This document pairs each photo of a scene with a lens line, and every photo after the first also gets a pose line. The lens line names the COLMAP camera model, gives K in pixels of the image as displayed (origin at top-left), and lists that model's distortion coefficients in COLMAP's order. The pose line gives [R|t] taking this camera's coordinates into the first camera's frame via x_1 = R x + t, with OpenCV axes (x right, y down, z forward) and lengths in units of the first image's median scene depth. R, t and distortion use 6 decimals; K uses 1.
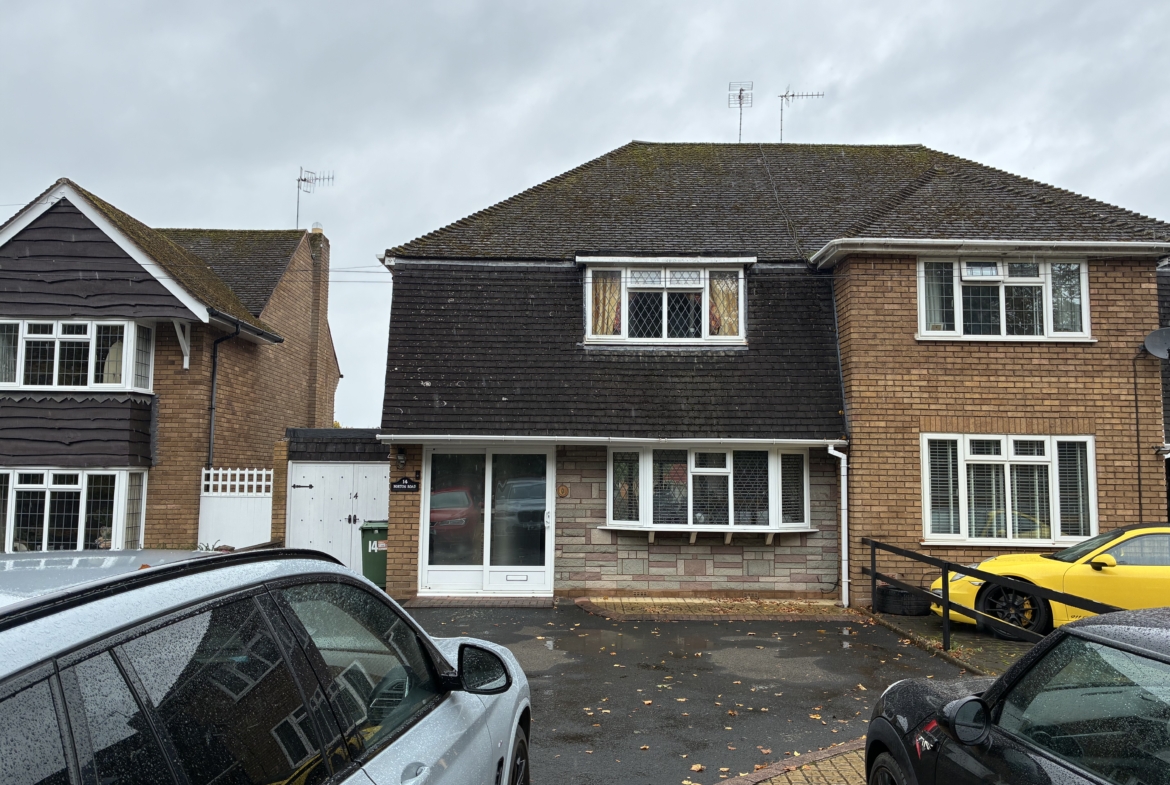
lens RADIAL K [[889.8, 0, 584.6], [0, 889.8, 390.2], [0, 0, 1]] dist [0.039862, -0.027775]
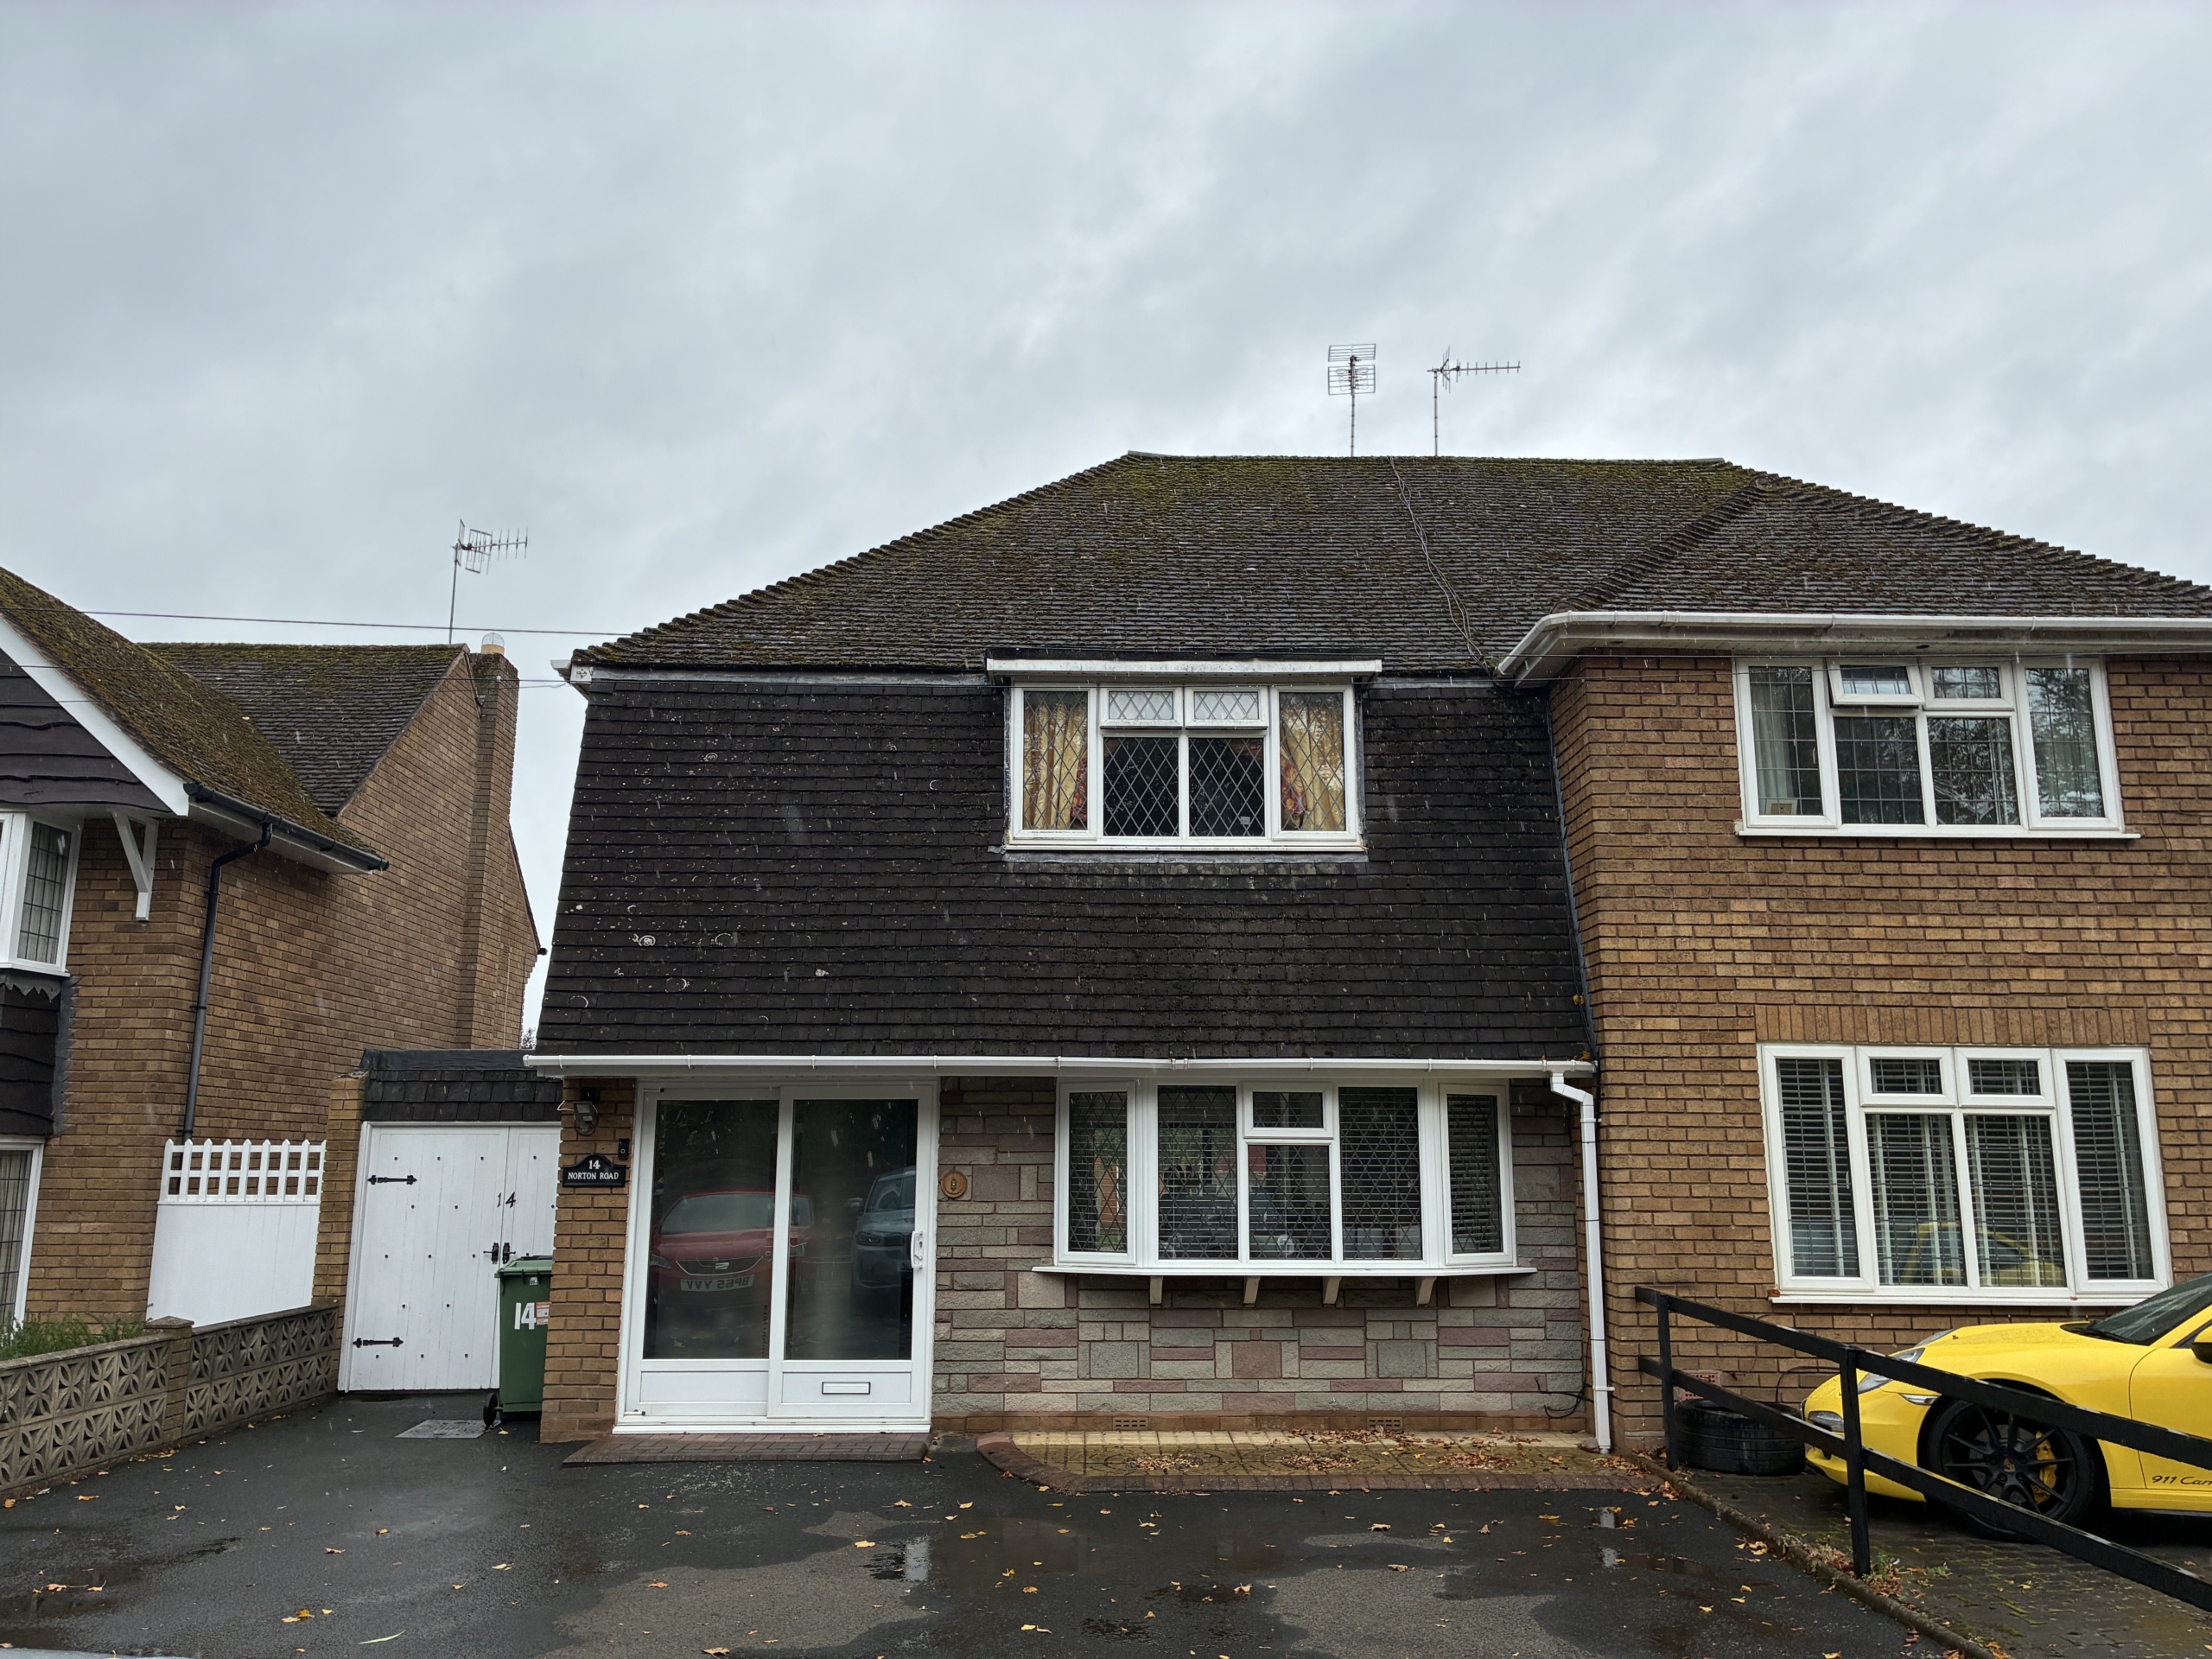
lens RADIAL K [[1684.7, 0, 1109.0], [0, 1684.7, 830.4], [0, 0, 1]] dist [0.035185, -0.029861]
pose [[0.999908, -0.003676, 0.013031, 0.041747], [0.004977, 0.994849, -0.101247, 0.024670], [-0.012591, 0.101302, 0.994776, 0.152279]]
